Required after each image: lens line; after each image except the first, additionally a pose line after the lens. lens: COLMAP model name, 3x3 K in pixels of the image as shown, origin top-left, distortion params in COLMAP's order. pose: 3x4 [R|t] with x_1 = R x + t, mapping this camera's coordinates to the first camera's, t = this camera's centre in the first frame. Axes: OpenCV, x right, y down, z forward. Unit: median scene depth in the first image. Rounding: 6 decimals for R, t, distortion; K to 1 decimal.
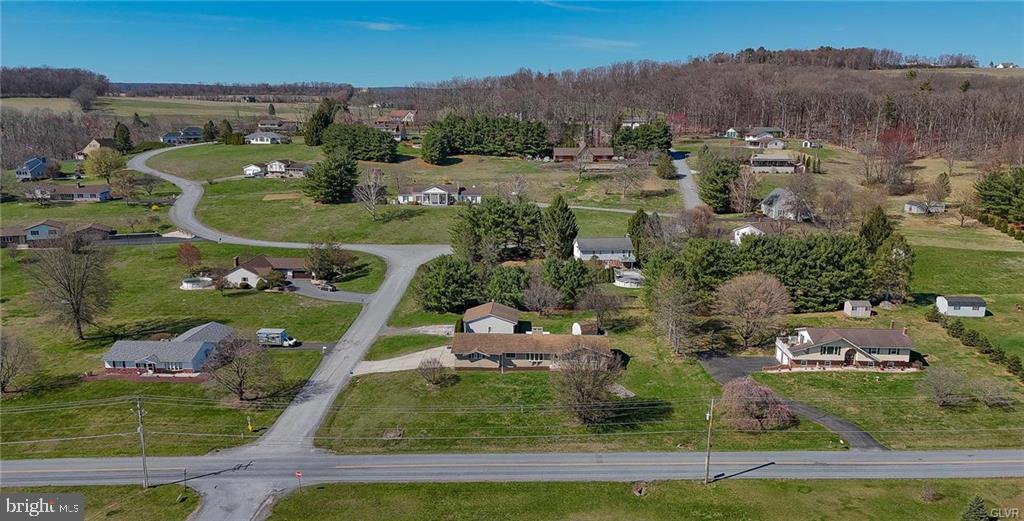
lens RADIAL K [[679.2, 0, 512.0], [0, 679.2, 260.5], [0, 0, 1]] dist [0.018241, -0.001916]
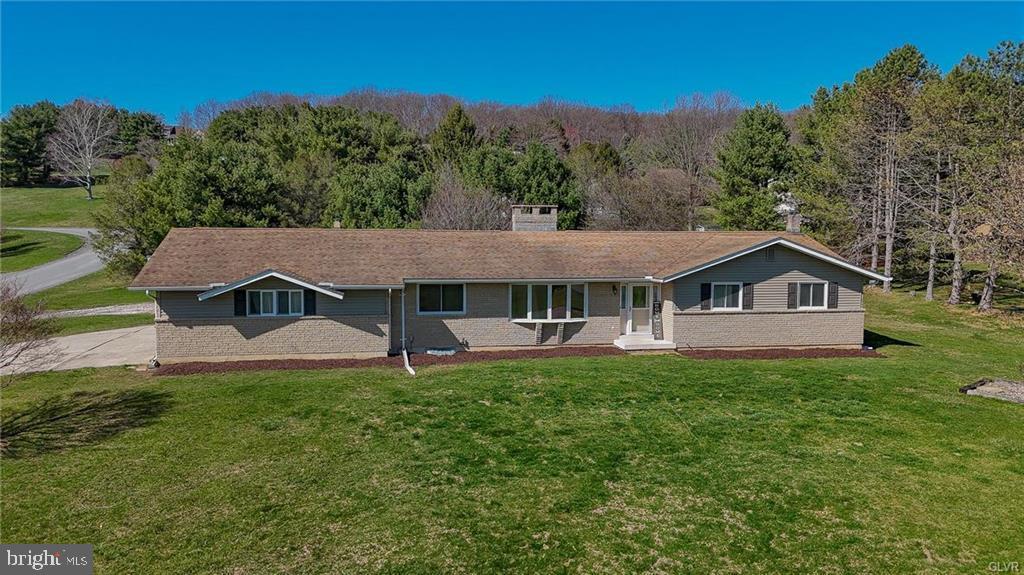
lens RADIAL K [[741.8, 0, 512.0], [0, 741.8, 287.5], [0, 0, 1]] dist [0.060575, -0.008427]
pose [[0.974099, -0.008582, 0.225959, -0.022736], [0.029842, 0.995418, -0.090843, 0.108844], [-0.224144, 0.095233, 0.969892, 0.528083]]
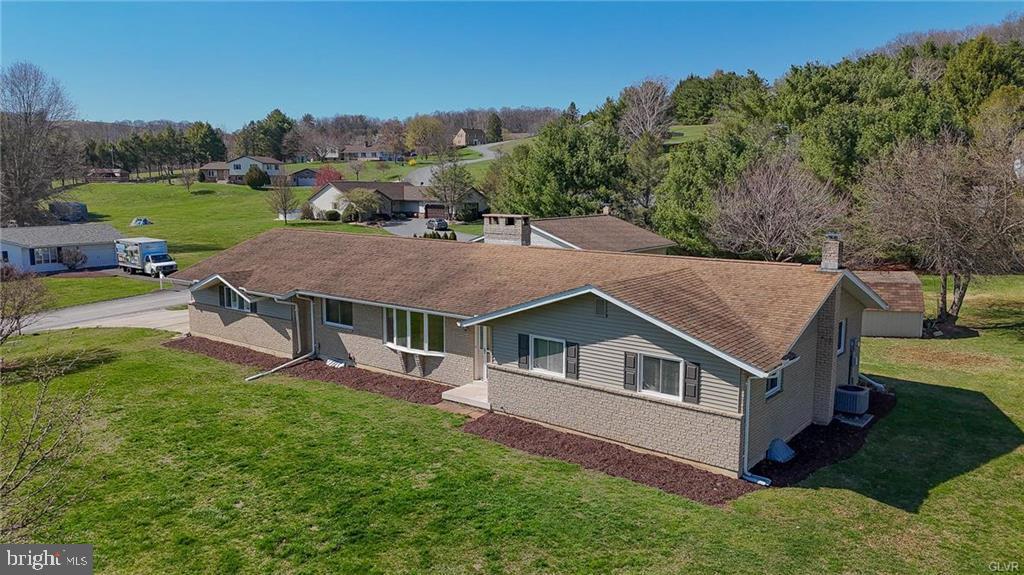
lens RADIAL K [[741.8, 0, 512.0], [0, 741.8, 287.5], [0, 0, 1]] dist [0.060575, -0.008427]
pose [[0.819555, 0.086182, -0.566482, 0.123927], [-0.102653, 0.994713, 0.002817, 0.086303], [0.563730, 0.055842, 0.824069, 0.574096]]
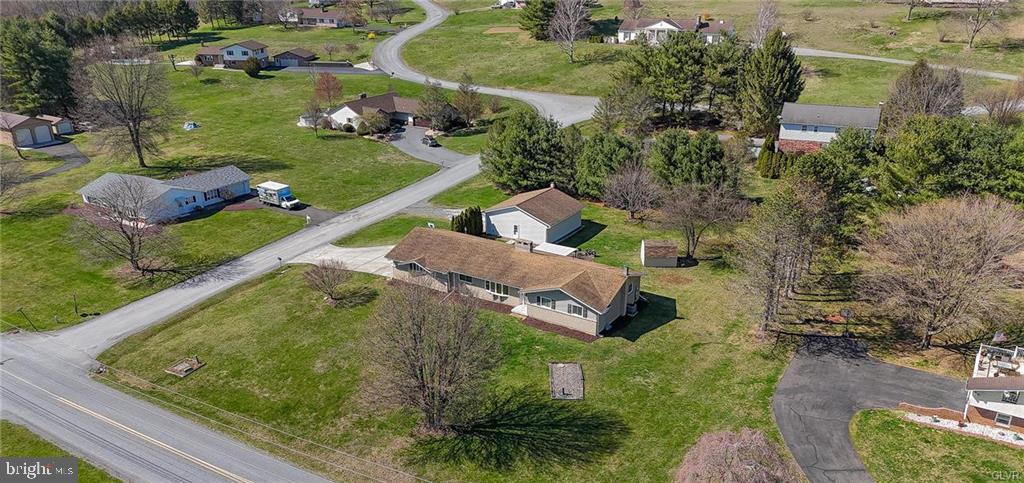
lens RADIAL K [[713.7, 0, 515.9], [0, 713.7, 262.3], [0, 0, 1]] dist [0.085522, -0.107027]
pose [[0.876931, 0.179802, -0.445717, 0.225025], [-0.089019, 0.972103, 0.217005, -0.013298], [0.472301, -0.150622, 0.868473, 0.315705]]
